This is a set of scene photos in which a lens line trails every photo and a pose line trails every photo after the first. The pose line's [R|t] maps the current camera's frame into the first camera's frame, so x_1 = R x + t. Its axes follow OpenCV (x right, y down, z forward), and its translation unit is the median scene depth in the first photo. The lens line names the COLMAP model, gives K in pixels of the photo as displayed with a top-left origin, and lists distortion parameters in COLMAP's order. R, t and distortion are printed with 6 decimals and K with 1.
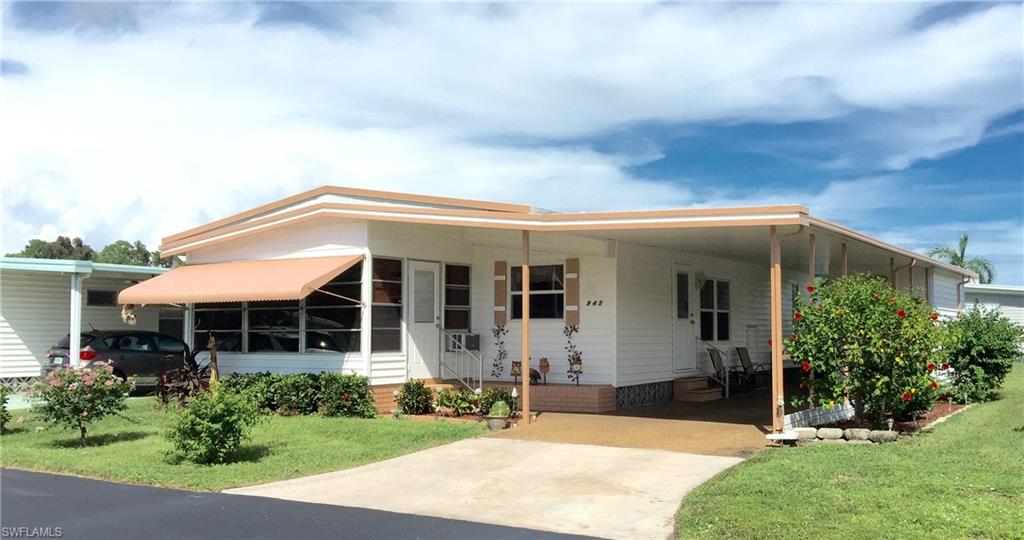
lens RADIAL K [[1011.4, 0, 512.0], [0, 1011.4, 270.0], [0, 0, 1]] dist [0.002601, -0.000028]
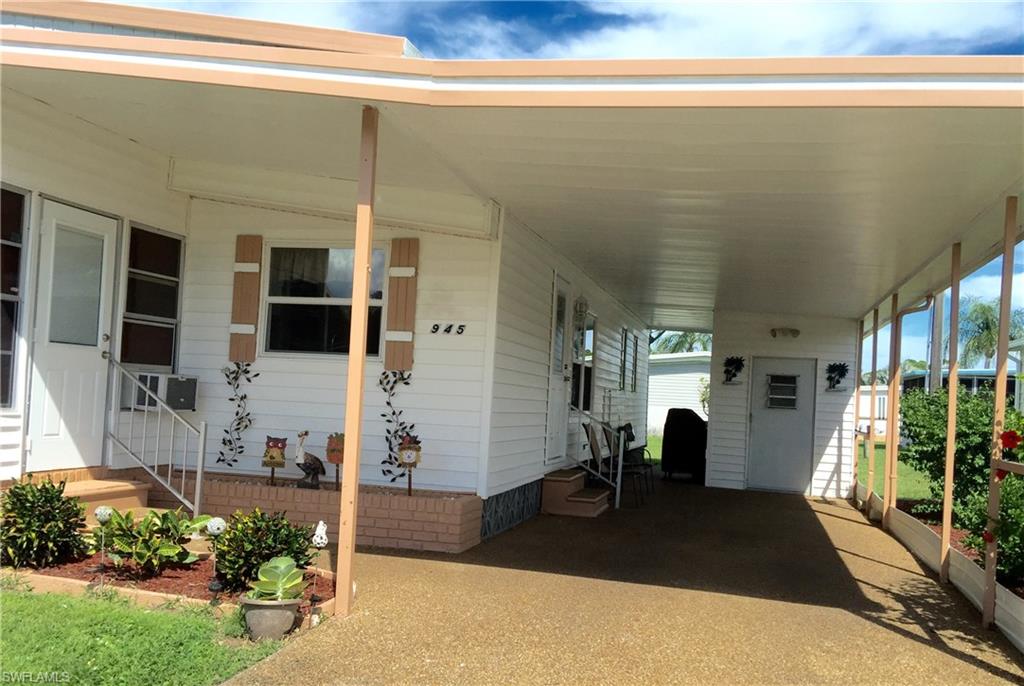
lens RADIAL K [[920.8, 0, 512.7], [0, 920.8, 376.5], [0, 0, 1]] dist [-0.004945, -0.020144]
pose [[0.936718, 0.059983, 0.344908, -0.043675], [-0.075931, 0.996570, 0.032905, 0.037744], [-0.341751, -0.057012, 0.938060, 0.545178]]
